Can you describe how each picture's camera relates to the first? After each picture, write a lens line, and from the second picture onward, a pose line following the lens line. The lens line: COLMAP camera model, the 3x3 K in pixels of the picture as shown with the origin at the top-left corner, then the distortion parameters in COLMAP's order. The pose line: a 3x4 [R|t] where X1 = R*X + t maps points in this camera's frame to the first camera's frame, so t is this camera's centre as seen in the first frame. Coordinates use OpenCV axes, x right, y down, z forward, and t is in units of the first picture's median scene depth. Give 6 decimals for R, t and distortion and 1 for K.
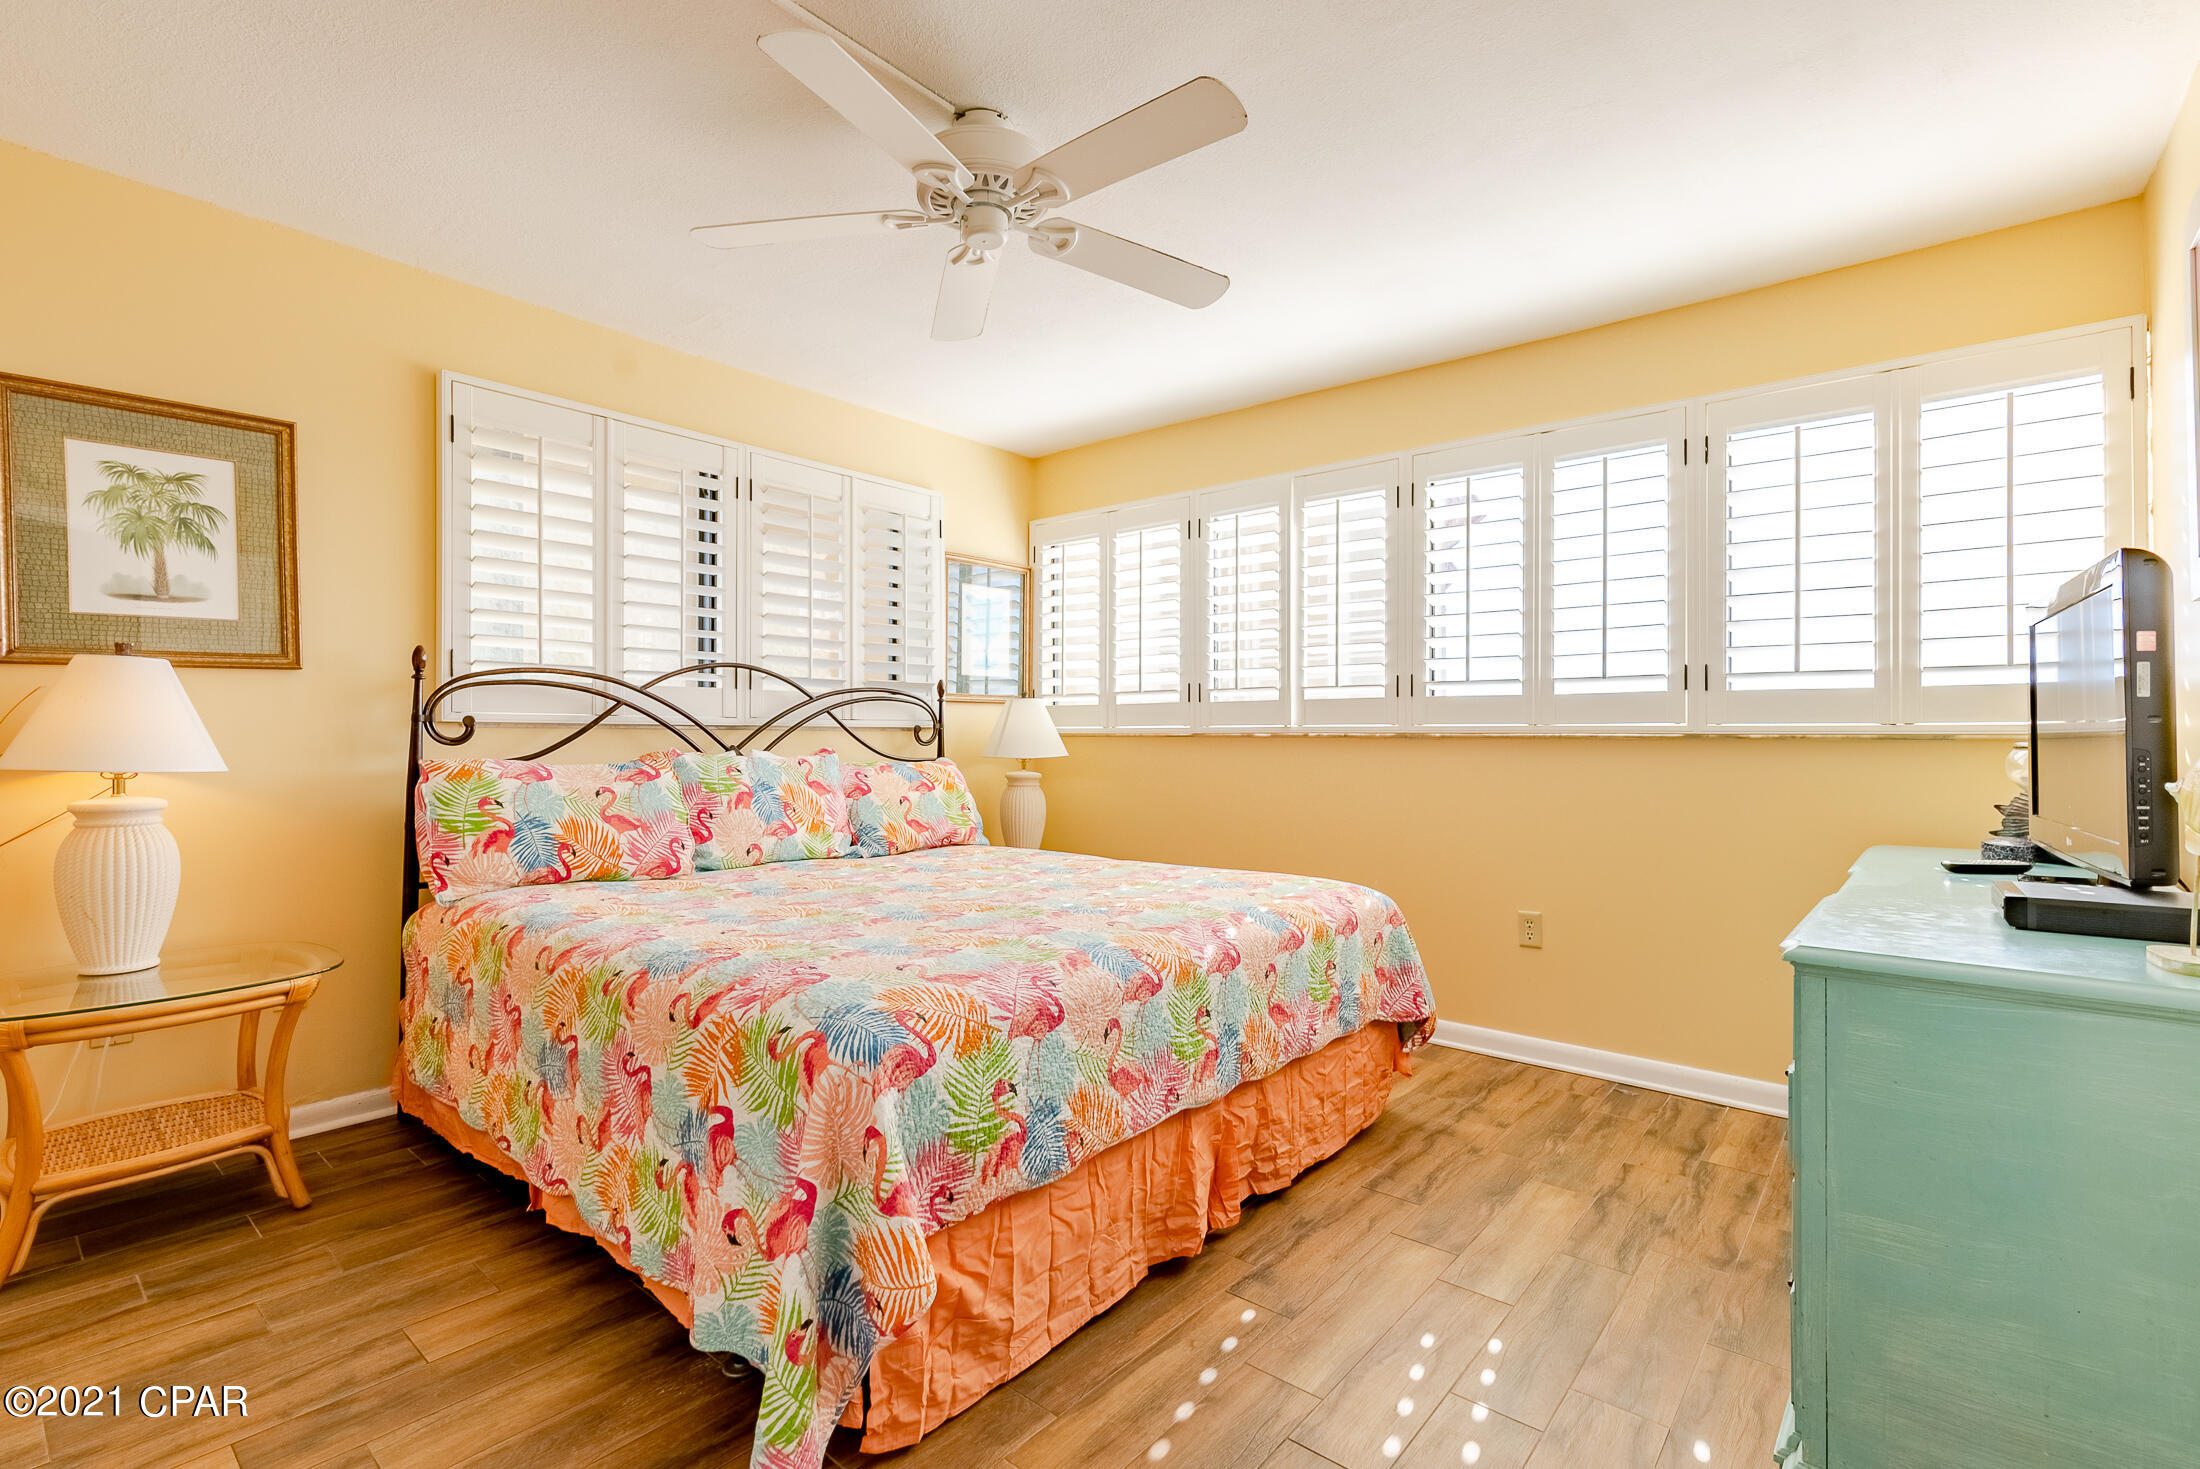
lens RADIAL K [[997.8, 0, 1105.9], [0, 997.8, 733.4], [0, 0, 1]] dist [-0.007030, 0.000547]
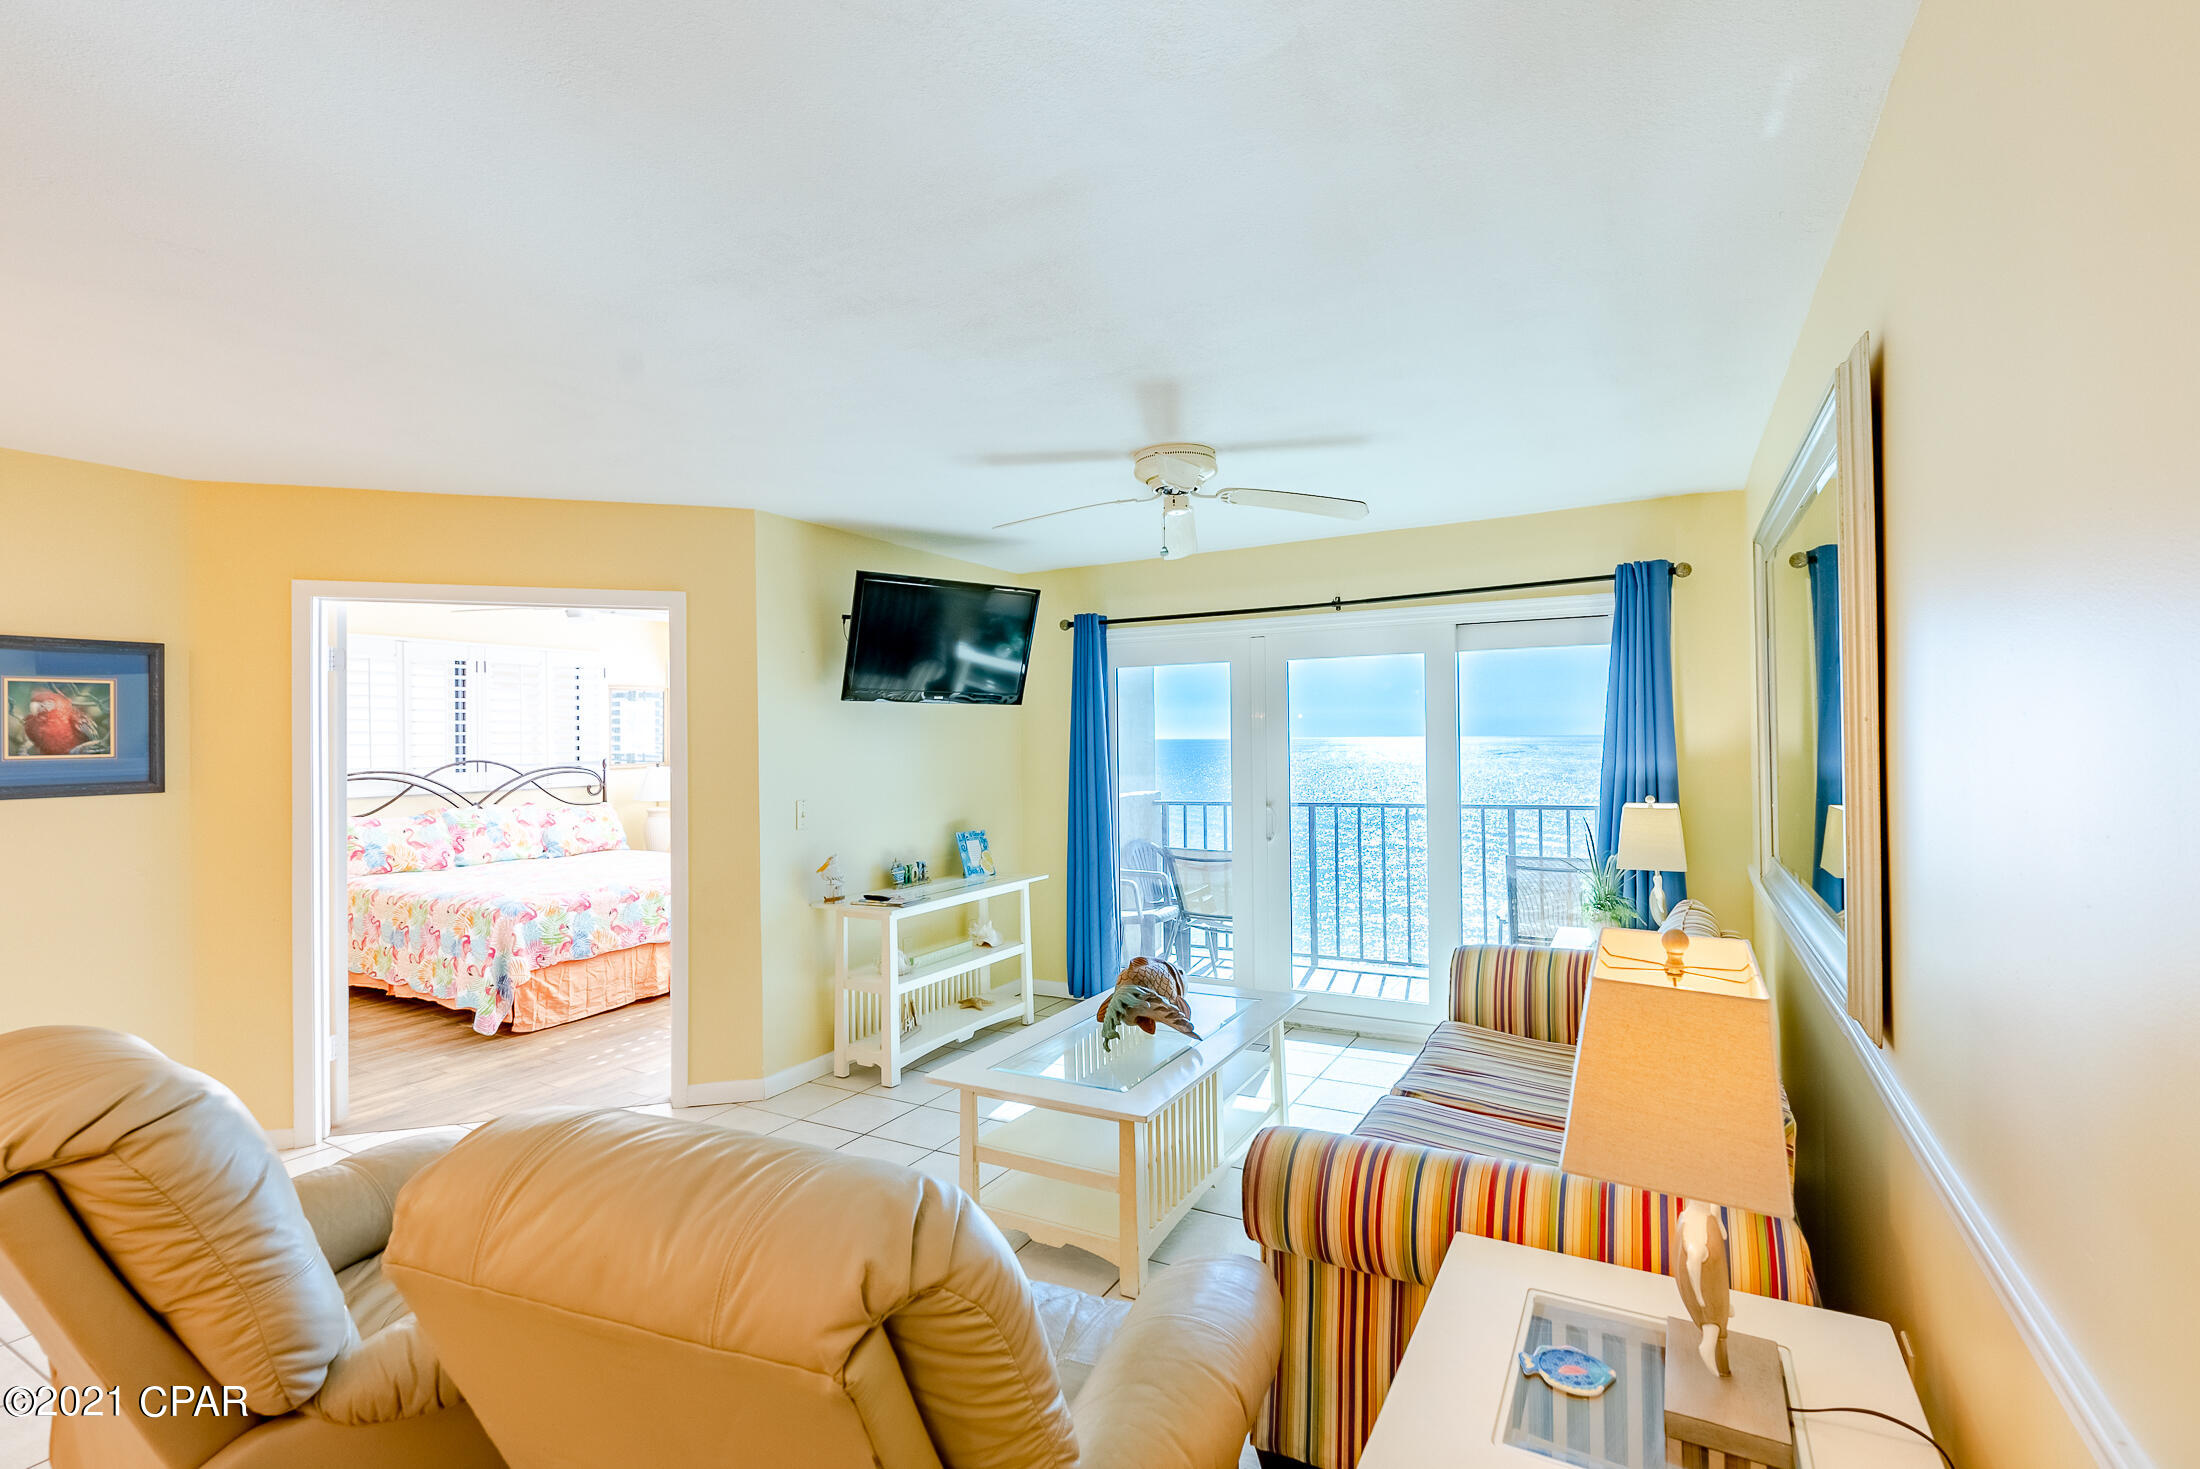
lens RADIAL K [[997.8, 0, 1105.9], [0, 997.8, 733.4], [0, 0, 1]] dist [-0.007030, 0.000547]
pose [[0.981627, -0.009336, 0.190584, 0.564495], [0.008773, 0.999954, 0.003797, -0.145822], [-0.190610, -0.002055, 0.981664, -1.387064]]
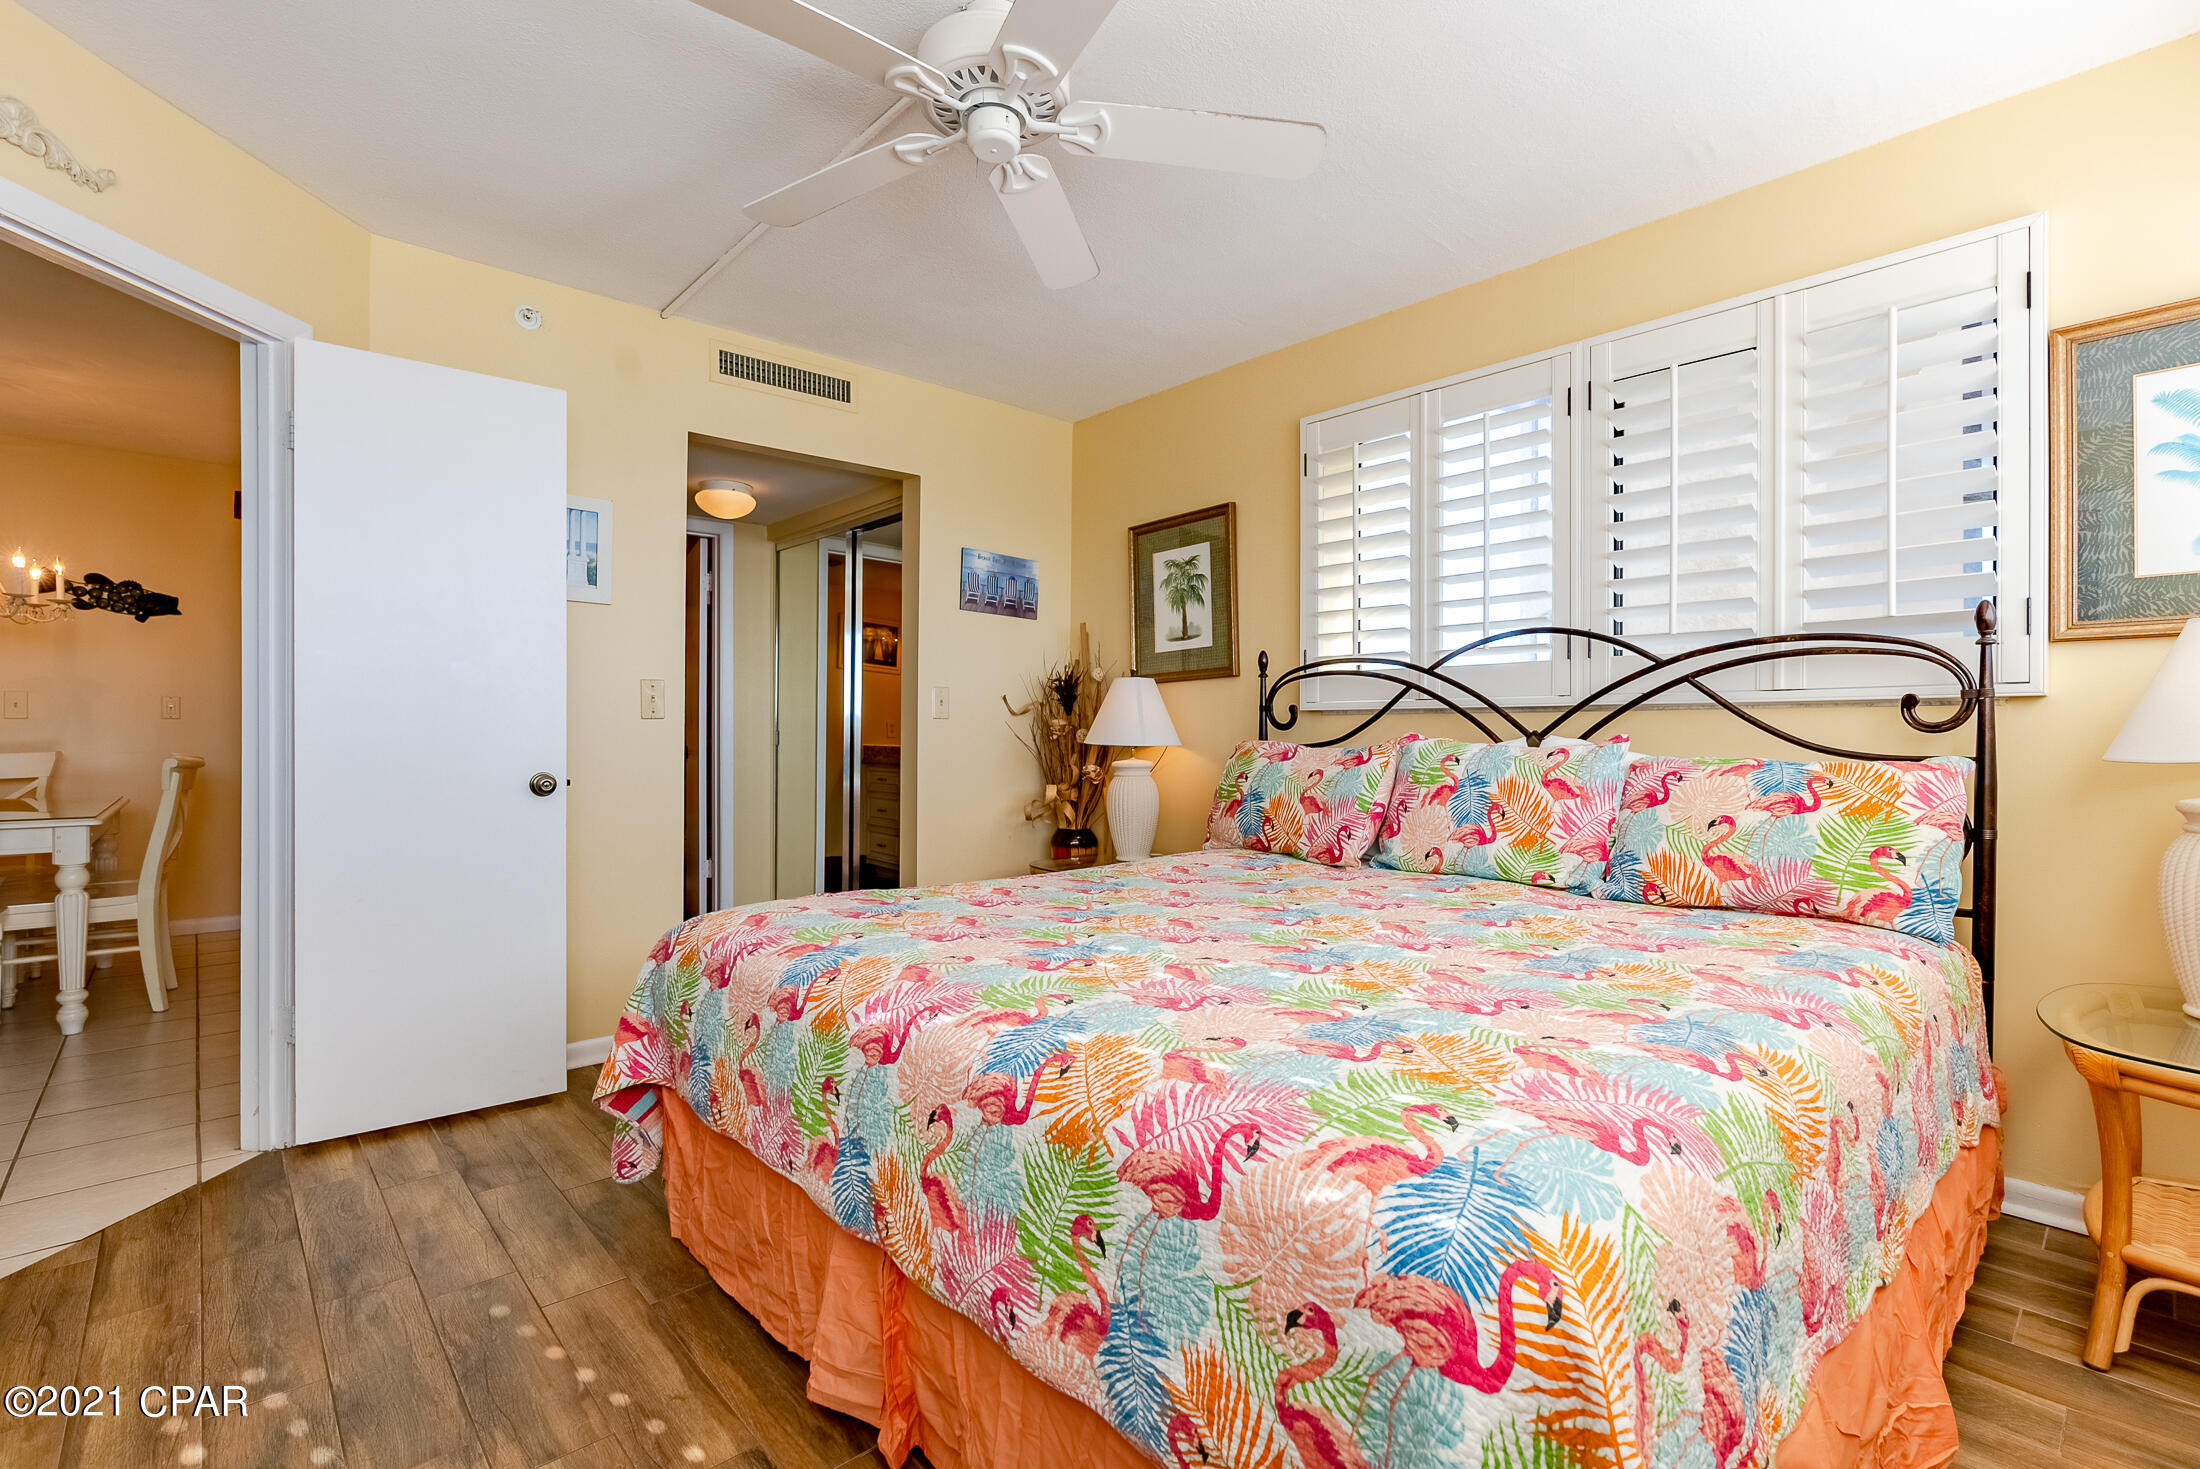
lens RADIAL K [[997.8, 0, 1105.9], [0, 997.8, 733.4], [0, 0, 1]] dist [-0.007030, 0.000547]
pose [[-0.131448, -0.001675, -0.991322, 0.572104], [0.003469, 0.999992, -0.002150, 0.017873], [0.991317, -0.003721, -0.131441, 0.936875]]
